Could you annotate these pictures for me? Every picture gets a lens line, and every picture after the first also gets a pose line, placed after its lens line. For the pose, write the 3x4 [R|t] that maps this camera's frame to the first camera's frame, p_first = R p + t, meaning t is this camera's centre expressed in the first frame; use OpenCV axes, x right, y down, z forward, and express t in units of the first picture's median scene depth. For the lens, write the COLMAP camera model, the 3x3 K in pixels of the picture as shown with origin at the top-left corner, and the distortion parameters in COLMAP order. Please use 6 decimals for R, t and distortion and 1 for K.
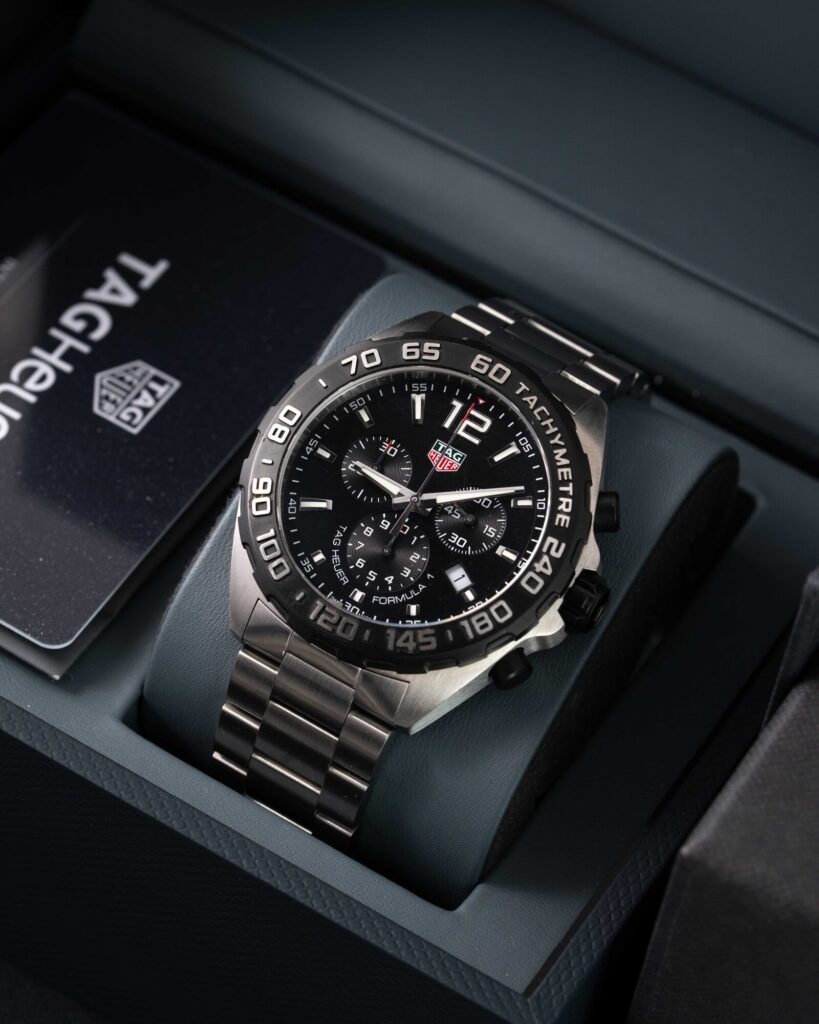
lens RADIAL K [[4084.3, 0, 409.5], [0, 4084.3, 512.0], [0, 0, 1]] dist [-0.160883, -2.620670]
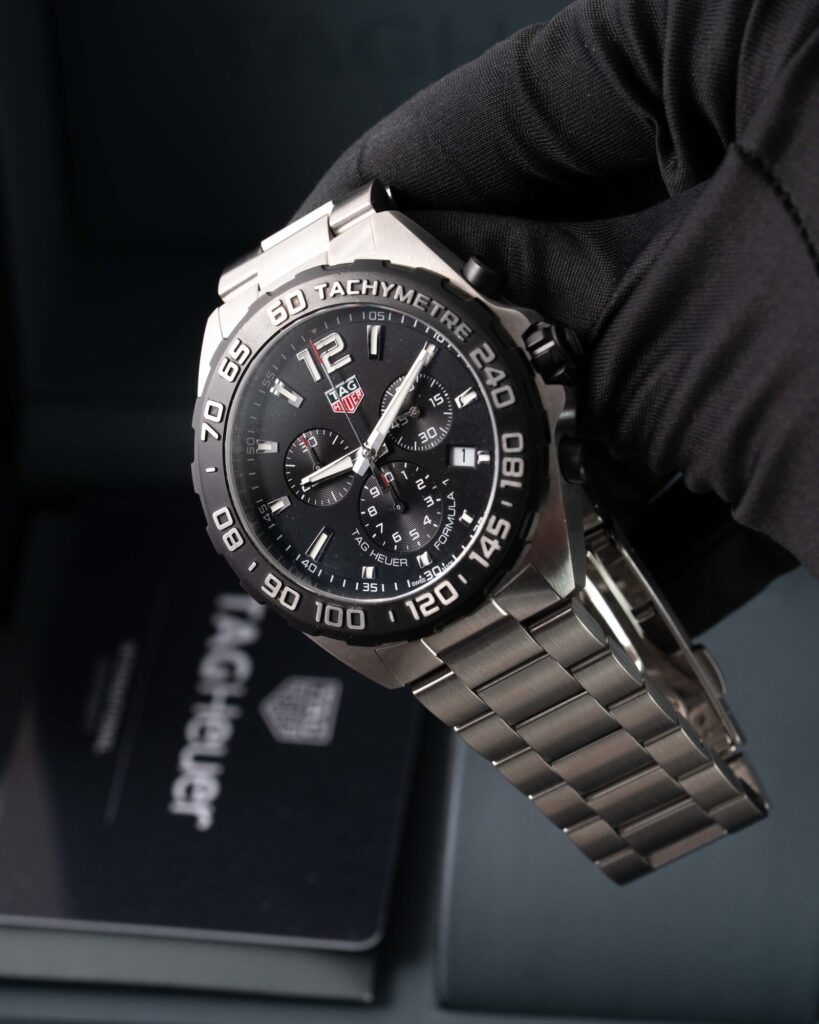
lens RADIAL K [[4084.3, 0, 409.5], [0, 4084.3, 512.0], [0, 0, 1]] dist [-0.160883, -2.620670]
pose [[0.498467, -0.852922, -0.155099, 0.136773], [0.863686, 0.504014, 0.004088, 0.008325], [0.074685, -0.135994, 0.987891, 0.089068]]
